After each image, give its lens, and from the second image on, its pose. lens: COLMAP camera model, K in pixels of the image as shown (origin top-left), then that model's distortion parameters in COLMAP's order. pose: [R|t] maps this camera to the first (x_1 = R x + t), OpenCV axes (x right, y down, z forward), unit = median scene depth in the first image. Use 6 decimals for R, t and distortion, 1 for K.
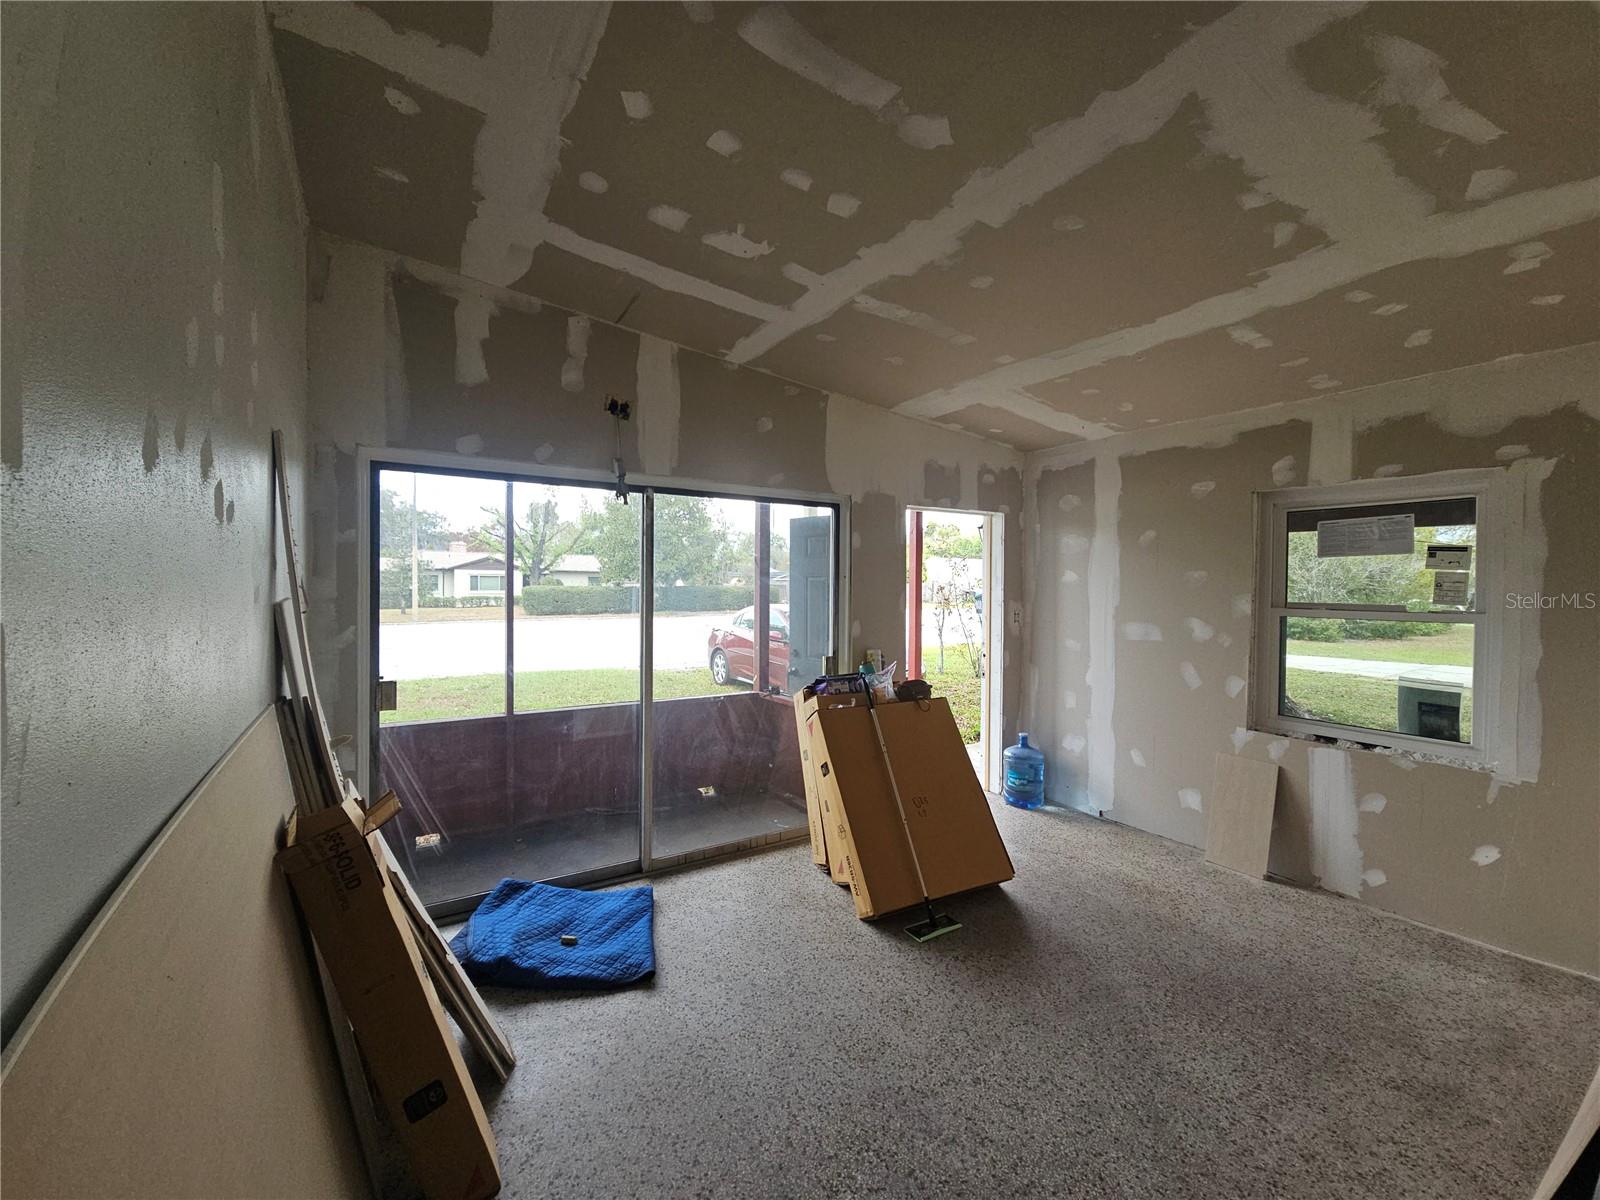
lens RADIAL K [[641.8, 0, 800.0], [0, 641.8, 600.0], [0, 0, 1]] dist [0.001771, 0.000008]
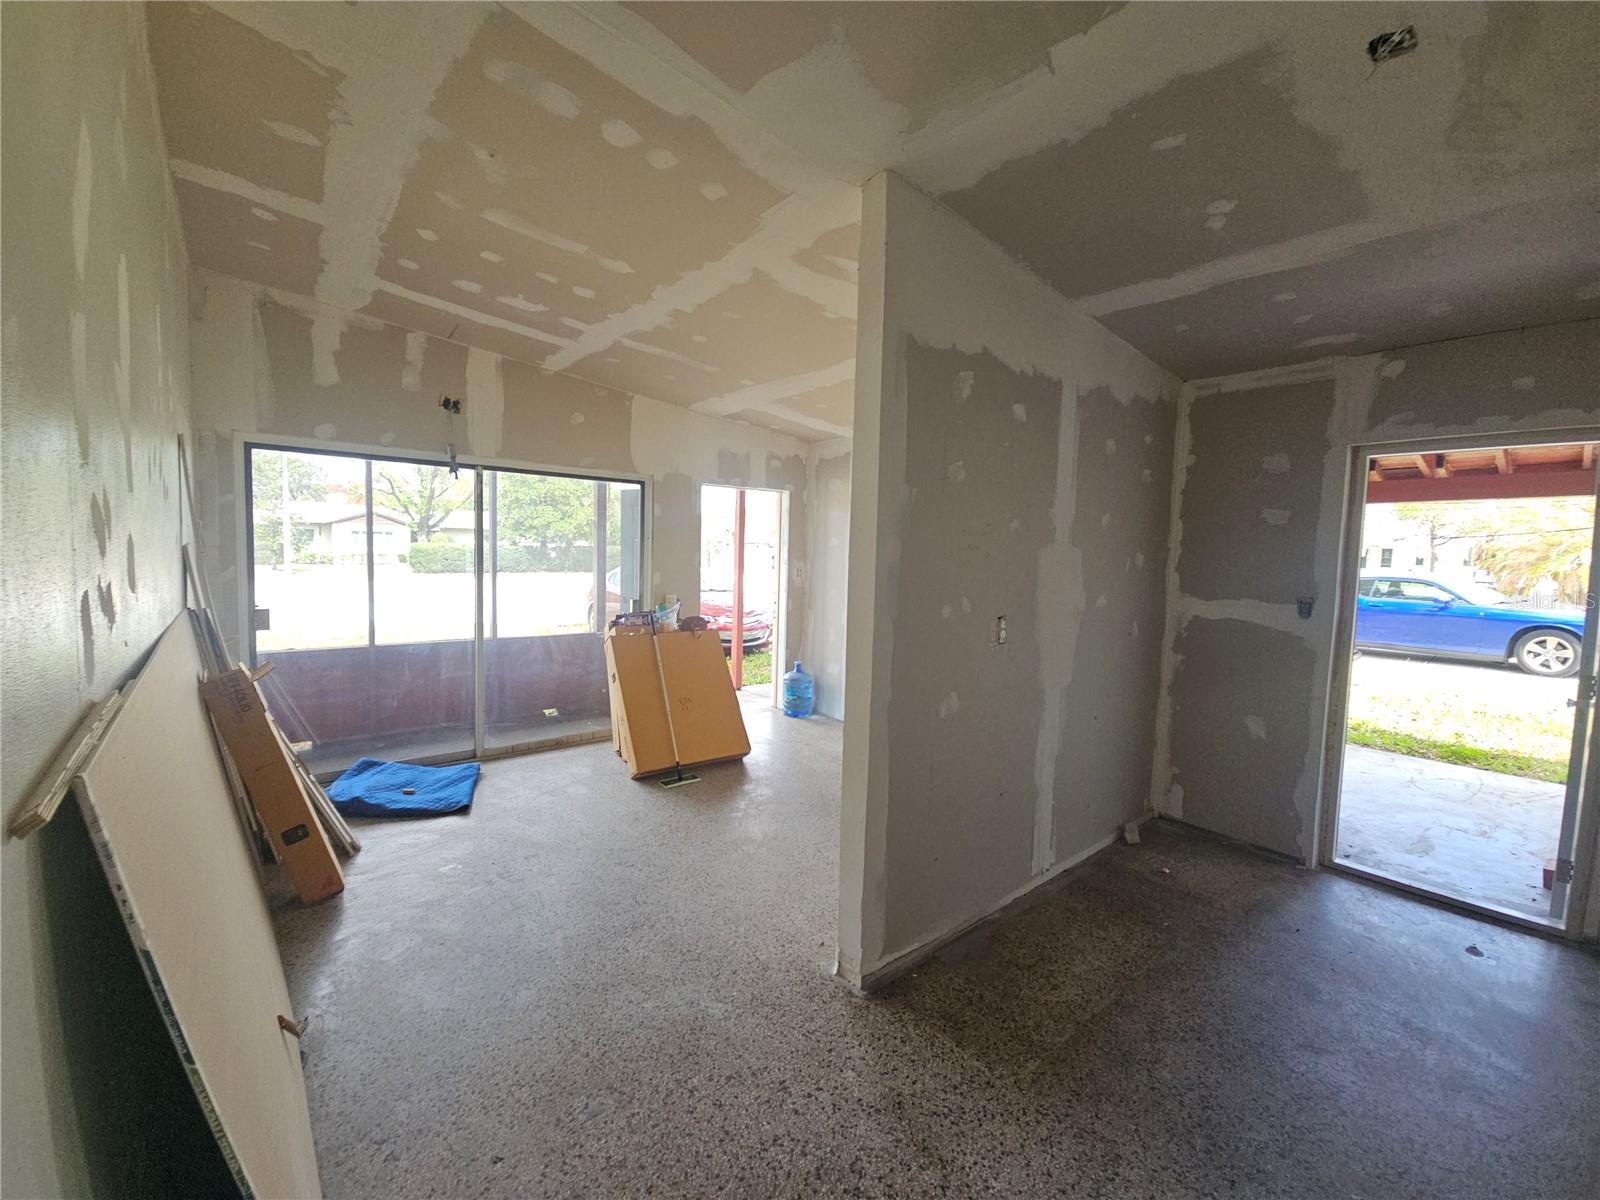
lens RADIAL K [[642.3, 0, 799.6], [0, 642.3, 597.4], [0, 0, 1]] dist [-0.001020, -0.000074]
pose [[0.991180, 0.009103, 0.132208, 0.259875], [-0.016046, 0.998542, 0.051544, 0.014751], [-0.131546, -0.053211, 0.989881, -0.420492]]
